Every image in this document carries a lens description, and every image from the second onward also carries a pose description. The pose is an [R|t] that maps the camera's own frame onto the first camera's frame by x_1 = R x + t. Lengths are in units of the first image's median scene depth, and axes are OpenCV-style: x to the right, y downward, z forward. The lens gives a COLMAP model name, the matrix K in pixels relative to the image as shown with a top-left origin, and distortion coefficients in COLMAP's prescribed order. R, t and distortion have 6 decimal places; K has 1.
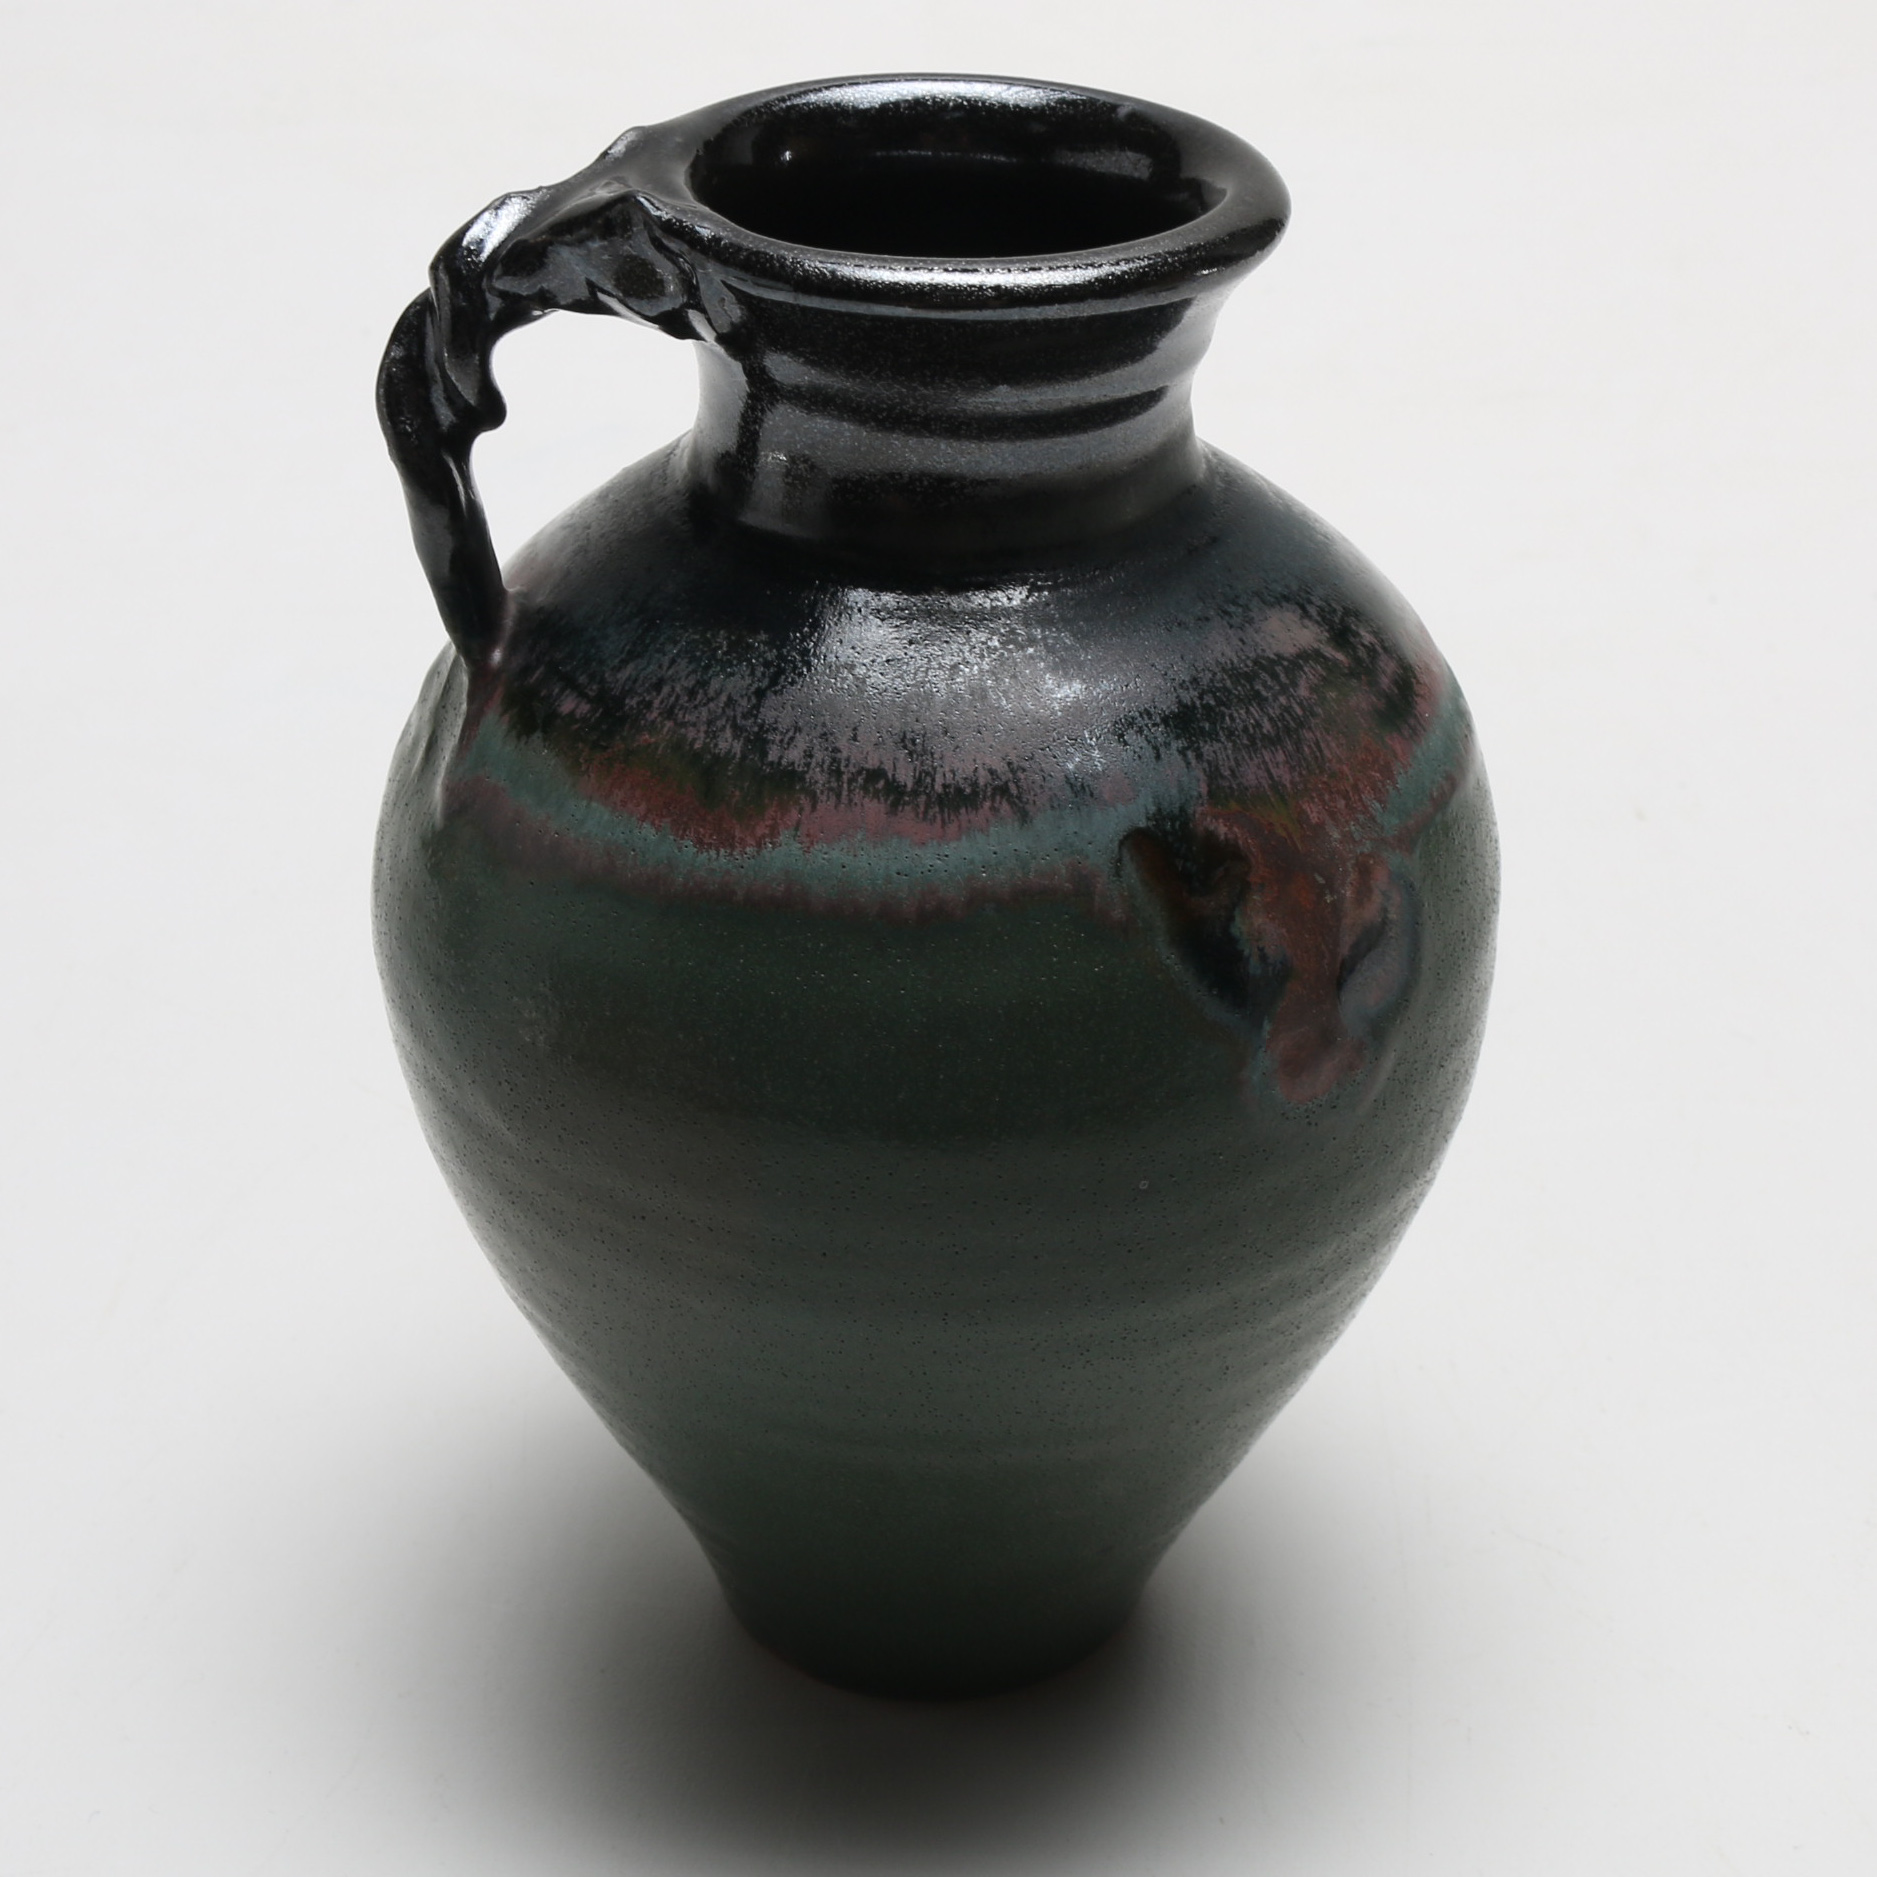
lens RADIAL K [[3062.0, 0, 956.2], [0, 3062.0, 931.7], [0, 0, 1]] dist [-0.144659, 0.000000]
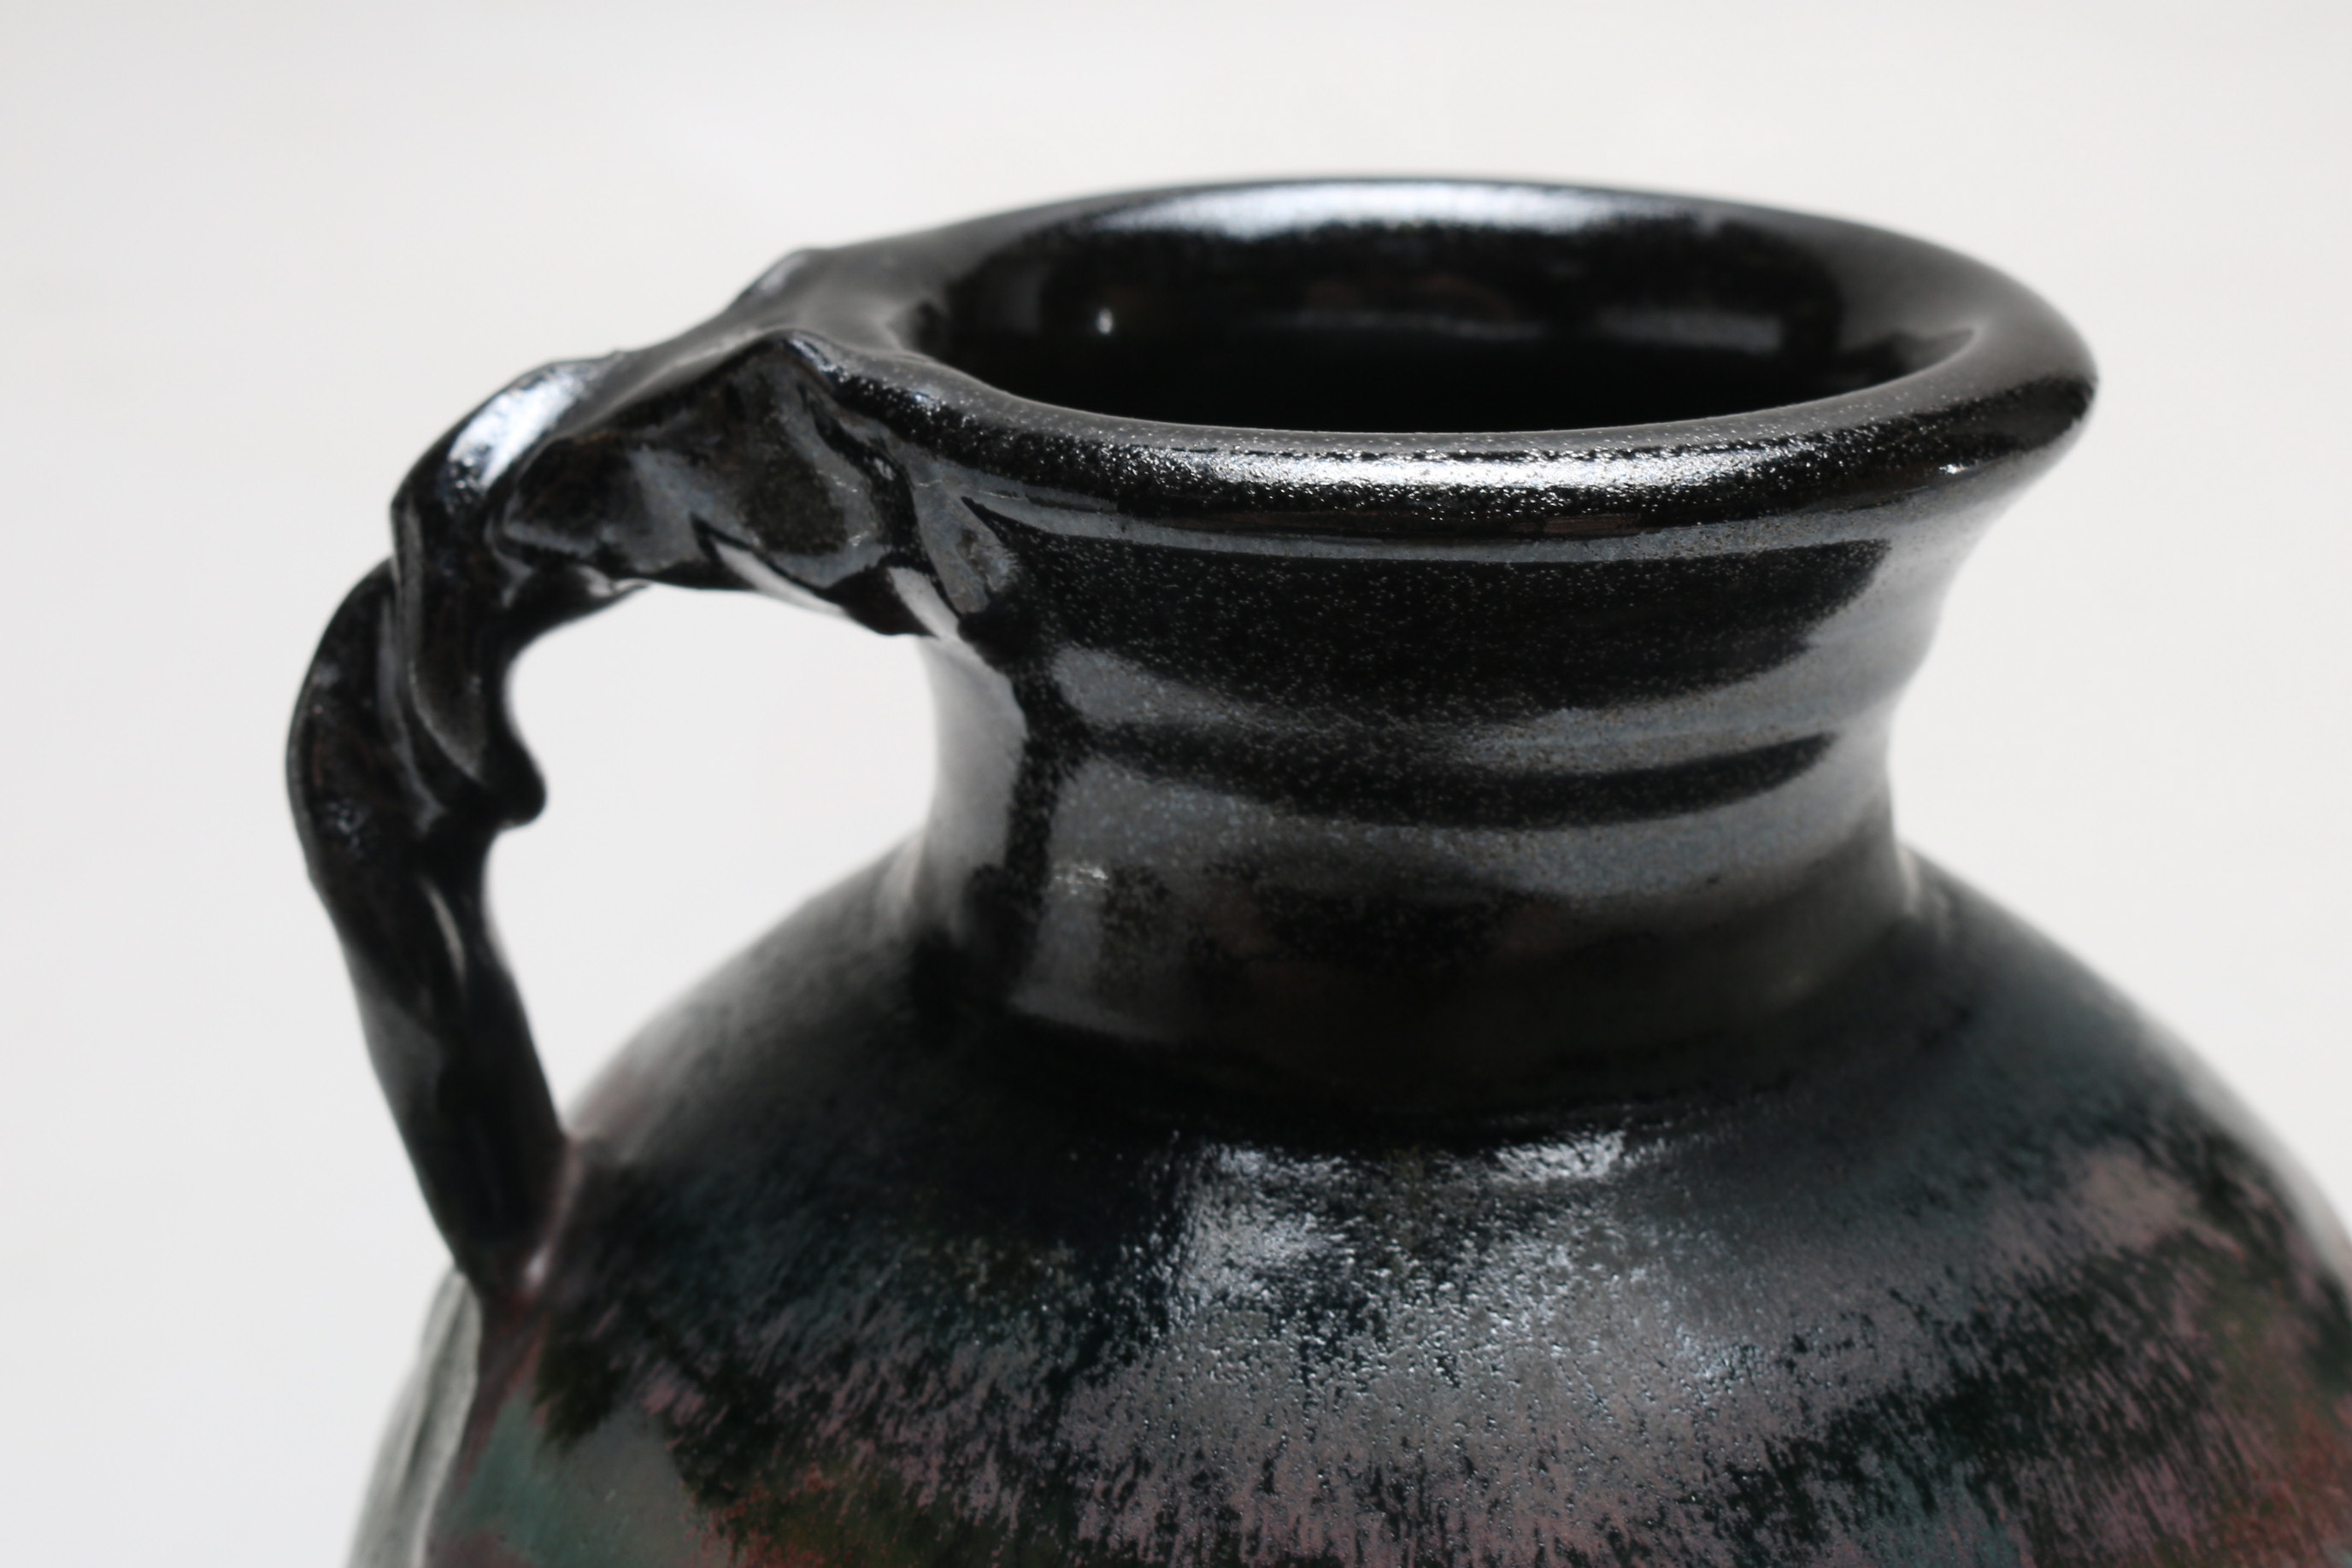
lens RADIAL K [[2685.2, 0, 1179.8], [0, 2685.2, 769.7], [0, 0, 1]] dist [-0.090676, 0.000000]
pose [[0.999451, -0.023580, -0.023287, -0.033999], [0.018870, 0.982551, -0.185034, -0.092974], [0.027244, 0.184493, 0.982456, 0.581491]]
